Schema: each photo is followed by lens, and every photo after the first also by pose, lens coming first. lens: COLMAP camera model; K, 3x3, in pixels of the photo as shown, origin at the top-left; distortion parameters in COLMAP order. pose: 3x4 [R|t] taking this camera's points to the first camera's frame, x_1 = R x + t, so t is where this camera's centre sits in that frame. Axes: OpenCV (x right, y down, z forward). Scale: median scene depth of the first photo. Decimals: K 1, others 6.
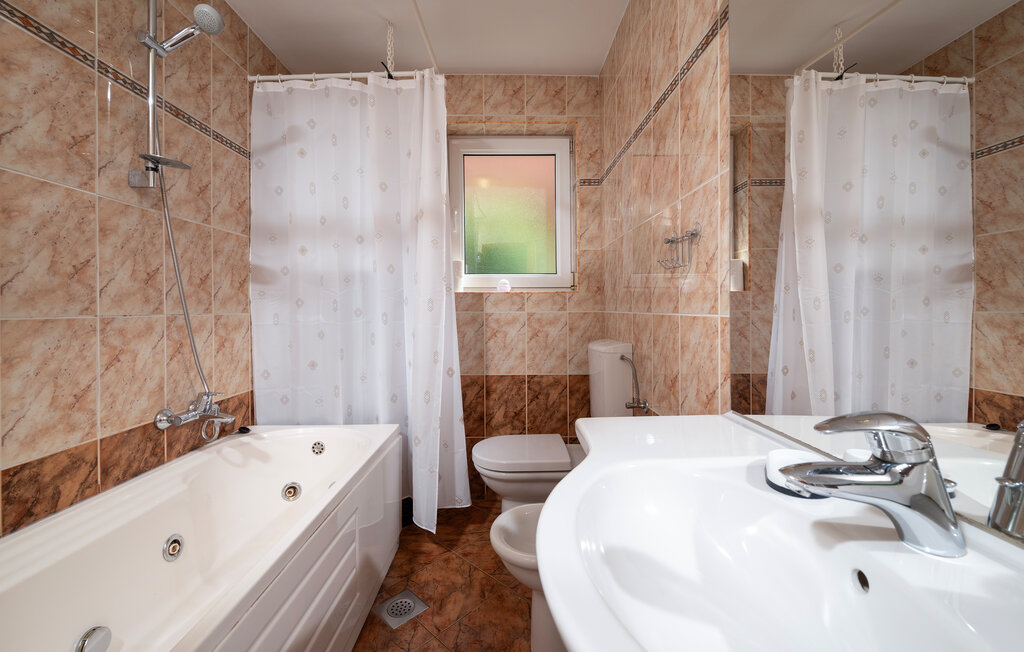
lens RADIAL K [[412.1, 0, 506.2], [0, 412.1, 329.6], [0, 0, 1]] dist [0.001635, 0.000104]
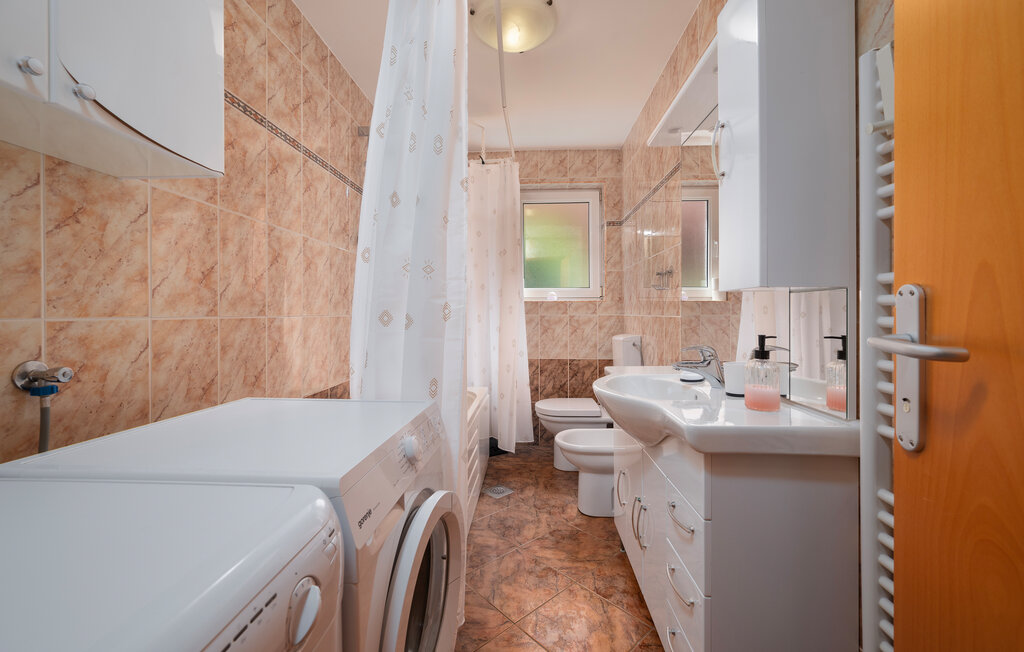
lens RADIAL K [[414.3, 0, 510.2], [0, 414.3, 318.8], [0, 0, 1]] dist [-0.000169, -0.000076]
pose [[0.998641, 0.007871, -0.051522, -0.078617], [-0.009379, 0.999533, -0.029099, 0.013951], [0.051269, 0.029543, 0.998248, -0.443415]]
